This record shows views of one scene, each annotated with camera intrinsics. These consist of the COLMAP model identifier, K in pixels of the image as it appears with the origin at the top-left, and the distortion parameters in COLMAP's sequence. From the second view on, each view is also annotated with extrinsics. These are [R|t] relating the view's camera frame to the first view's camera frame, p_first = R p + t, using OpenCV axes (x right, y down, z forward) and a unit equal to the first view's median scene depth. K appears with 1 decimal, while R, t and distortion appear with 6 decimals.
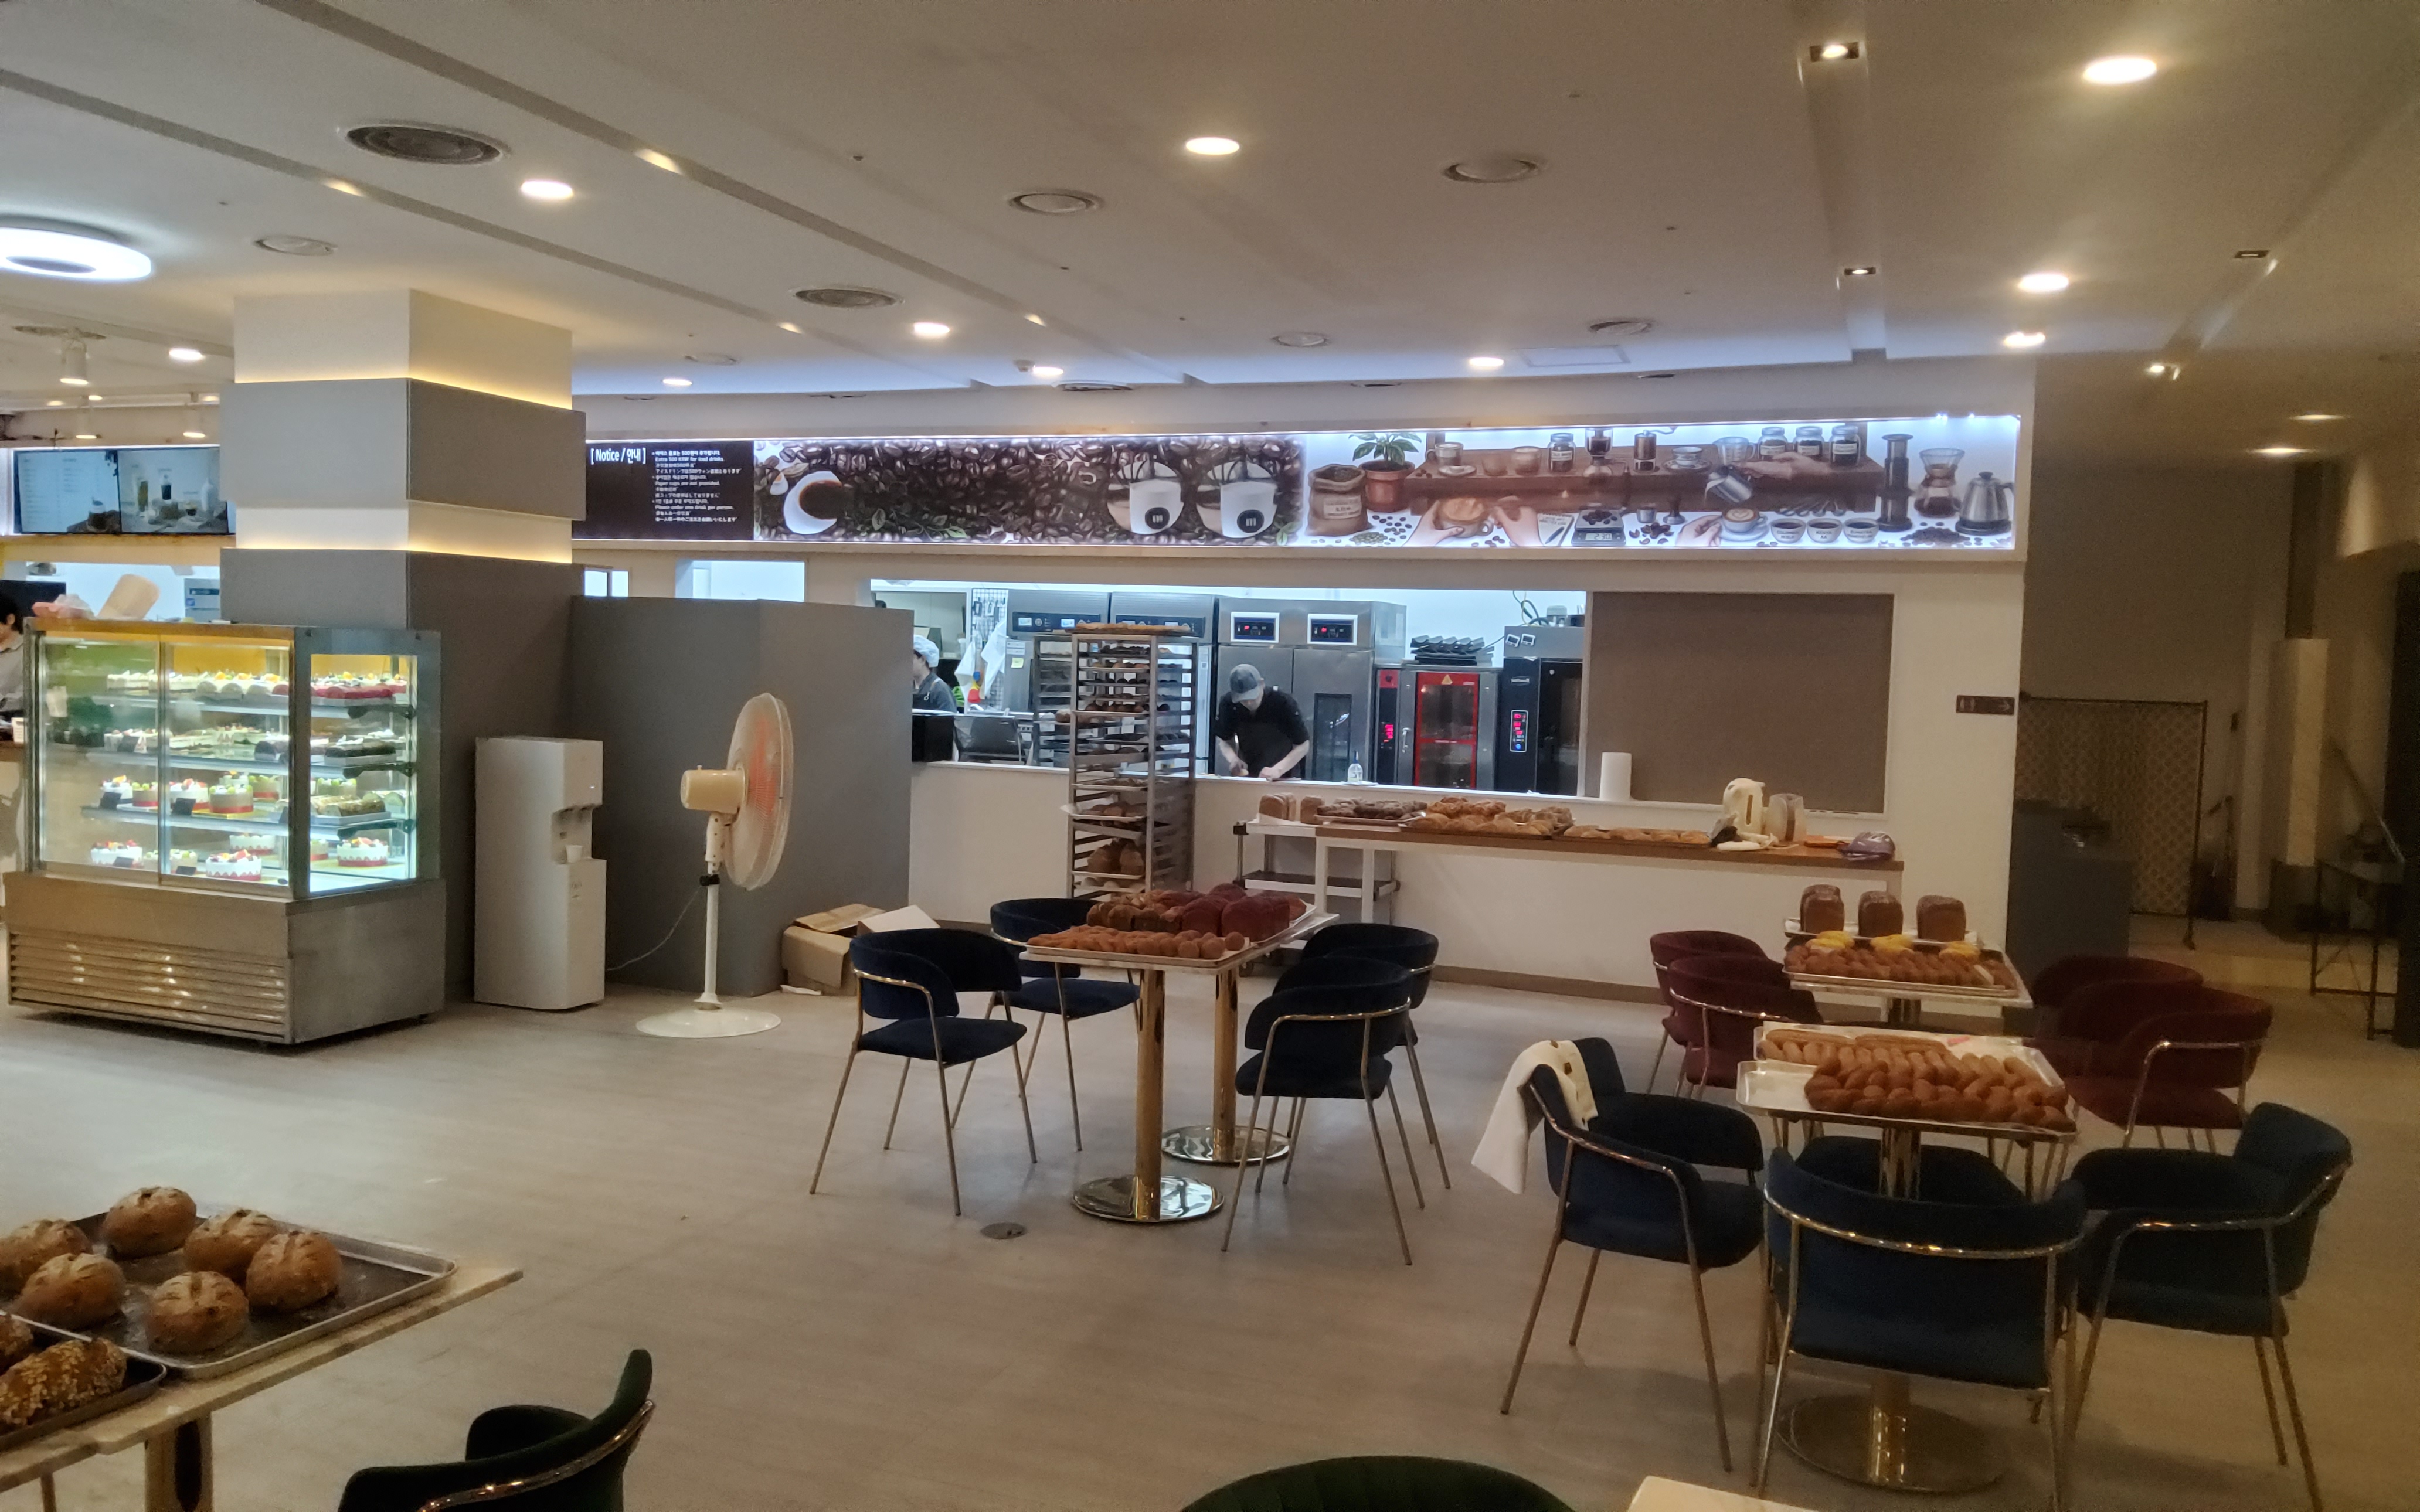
lens RADIAL K [[1839.9, 0, 1210.0], [0, 1839.9, 756.0], [0, 0, 1]] dist [0.083048, -0.111580]
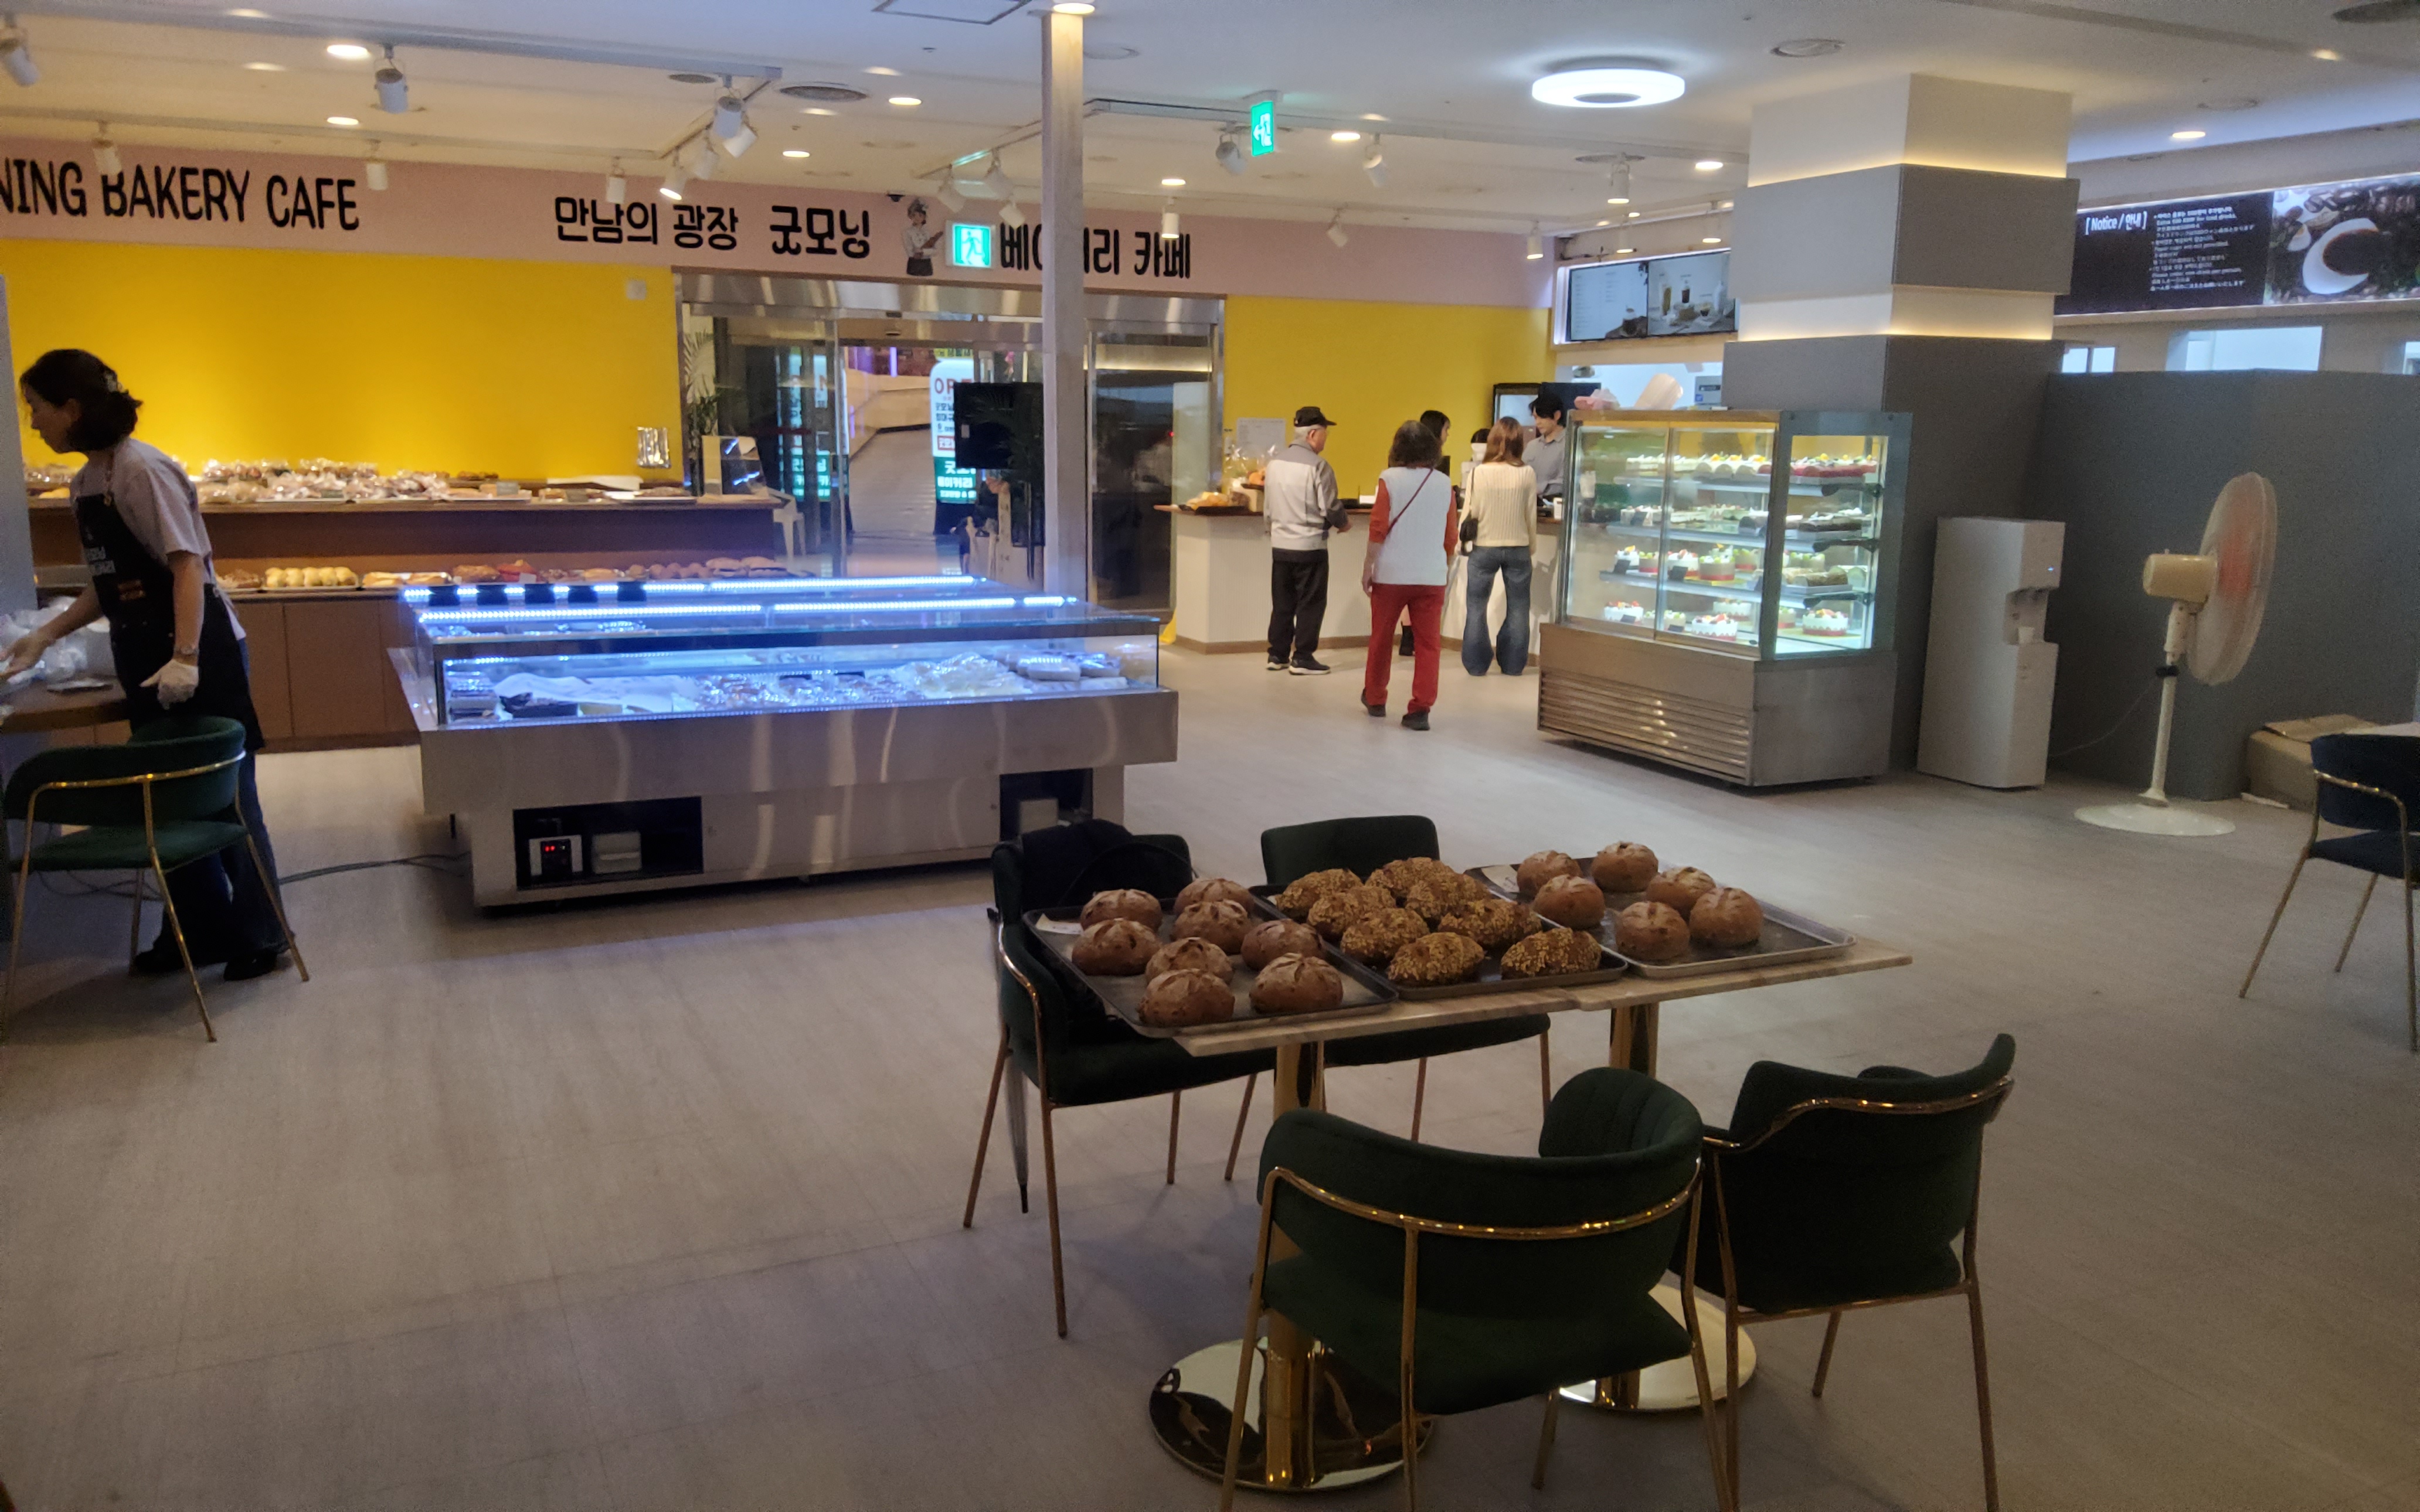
lens RADIAL K [[1847.5, 0, 1146.0], [0, 1847.5, 751.7], [0, 0, 1]] dist [-0.007400, -0.014915]
pose [[0.706826, 0.106943, -0.699257, 0.020672], [-0.029865, 0.992136, 0.121548, 0.008026], [0.706757, -0.065030, 0.704461, -0.031402]]
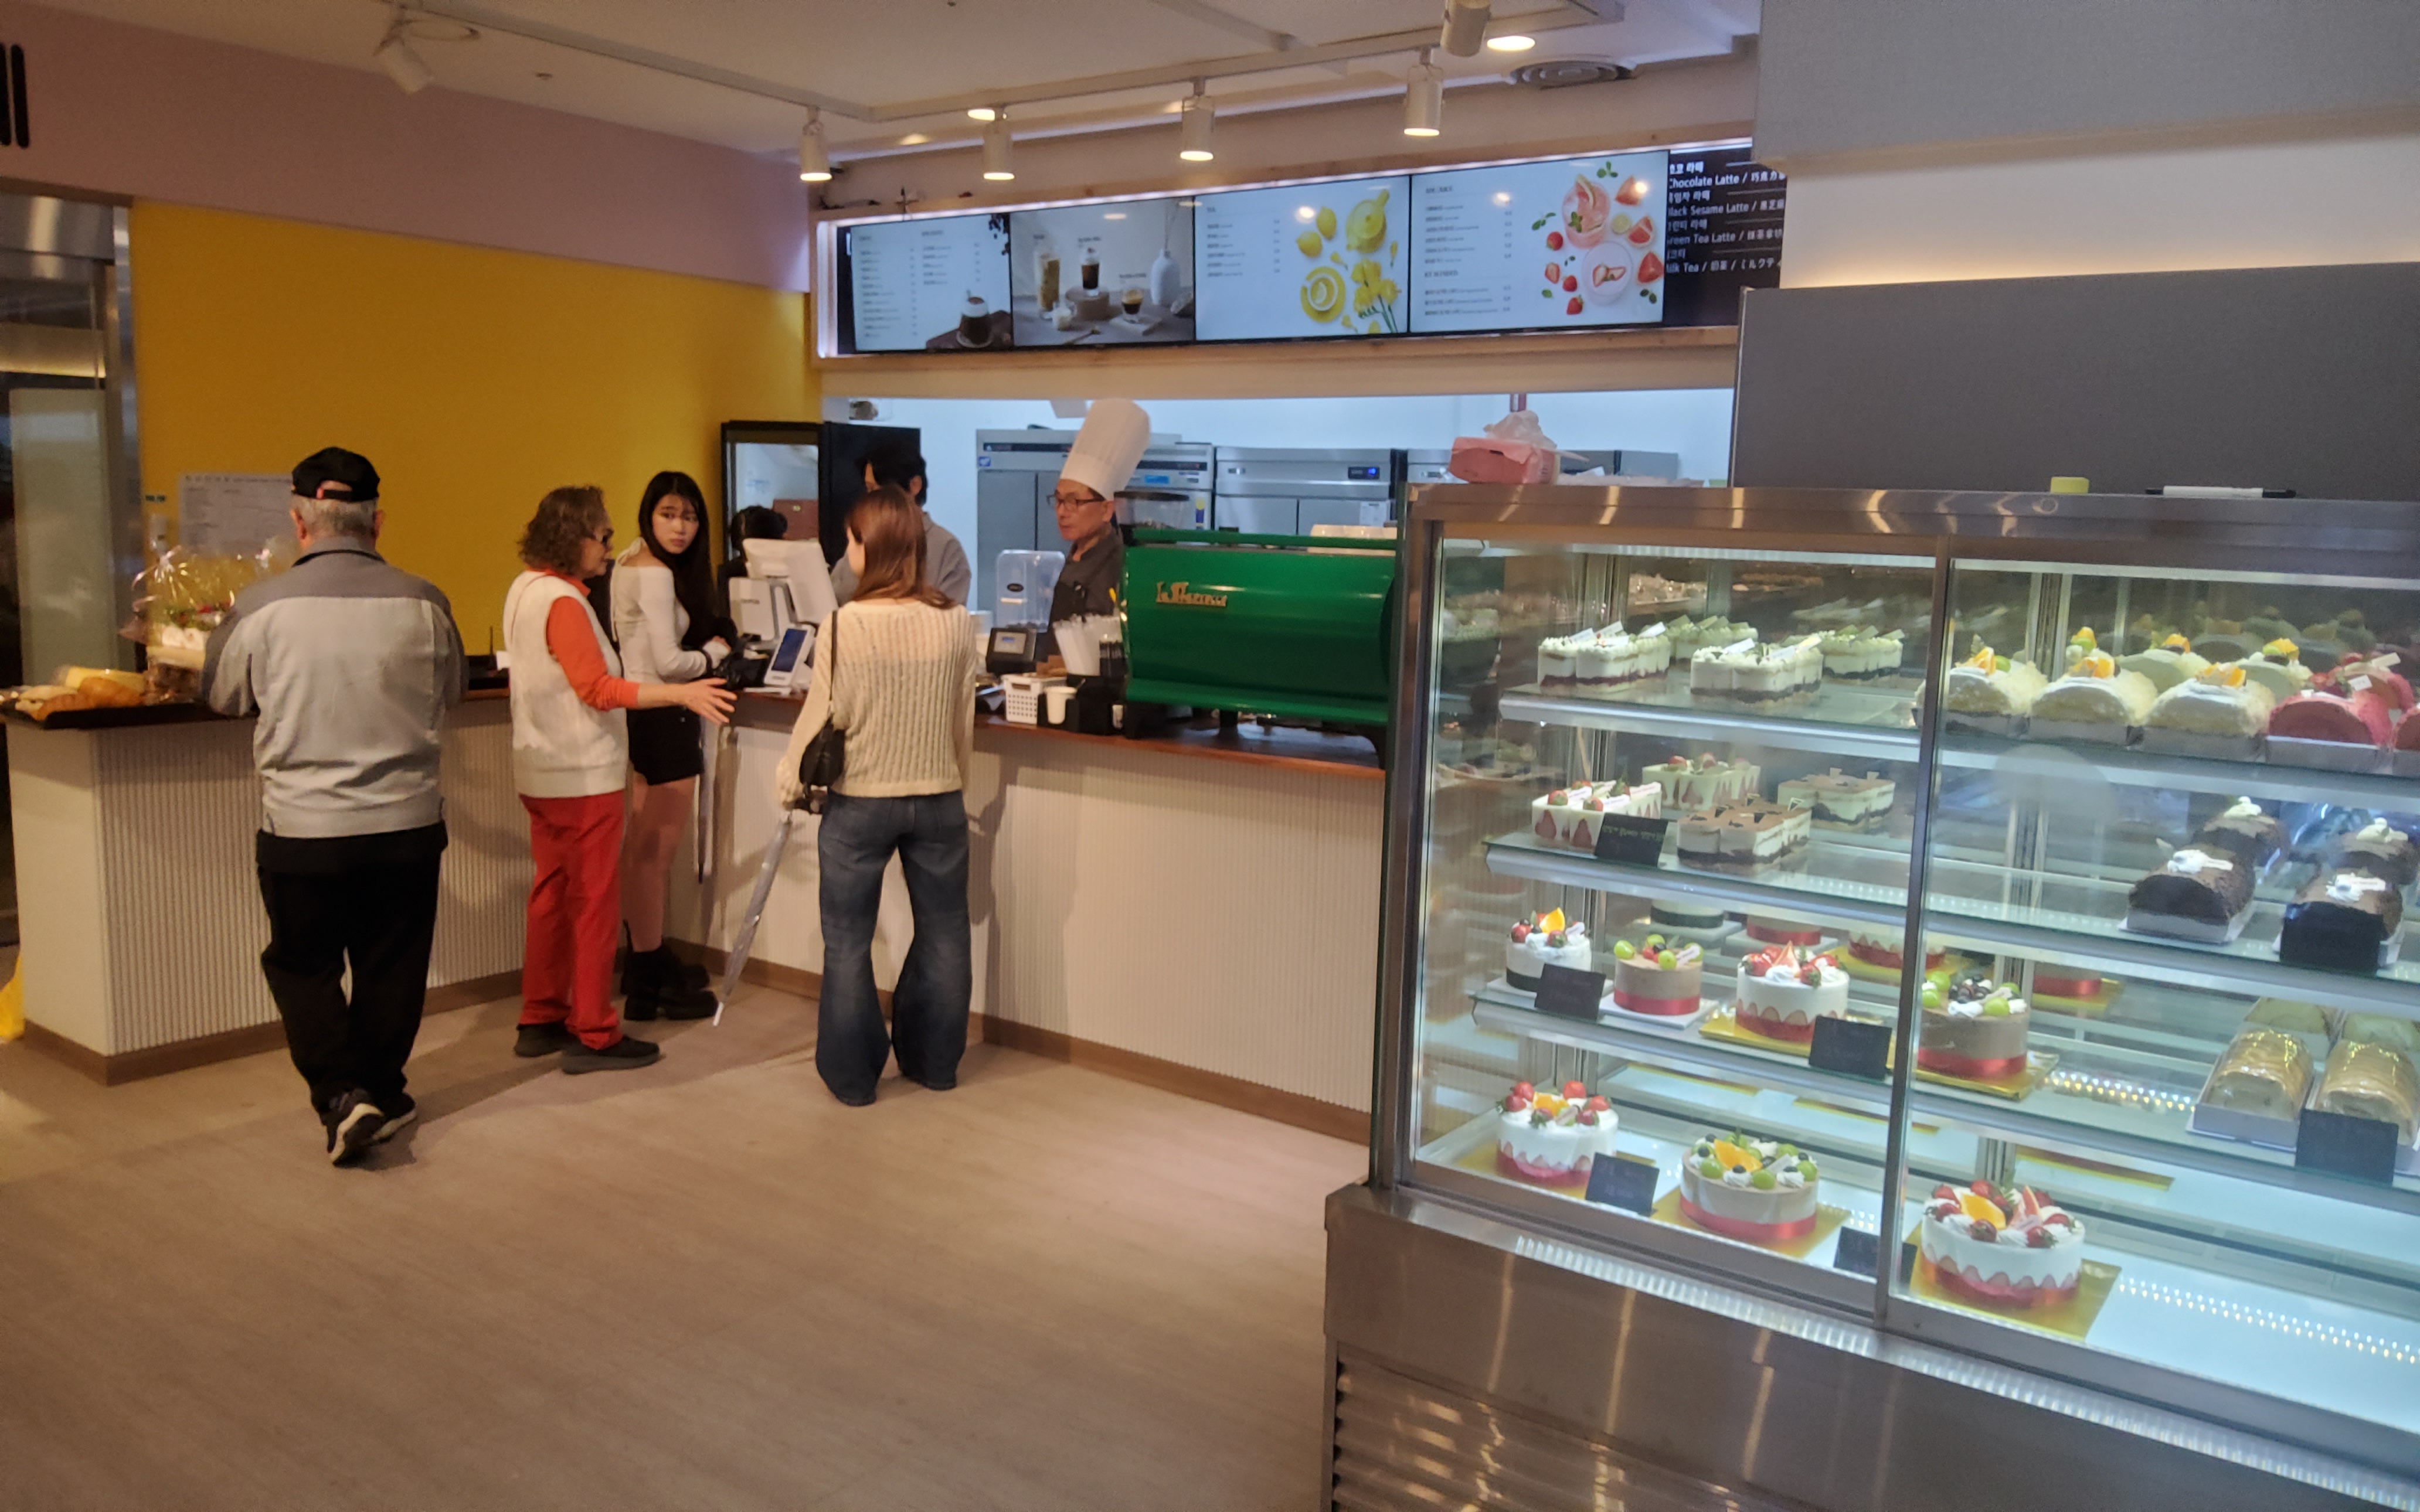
lens RADIAL K [[1839.9, 0, 1210.0], [0, 1839.9, 756.0], [0, 0, 1]] dist [0.083048, -0.111580]
pose [[0.969899, 0.032862, -0.241281, -0.978258], [-0.015408, 0.997149, 0.073873, -0.079551], [0.243021, -0.067931, 0.967640, 1.094213]]
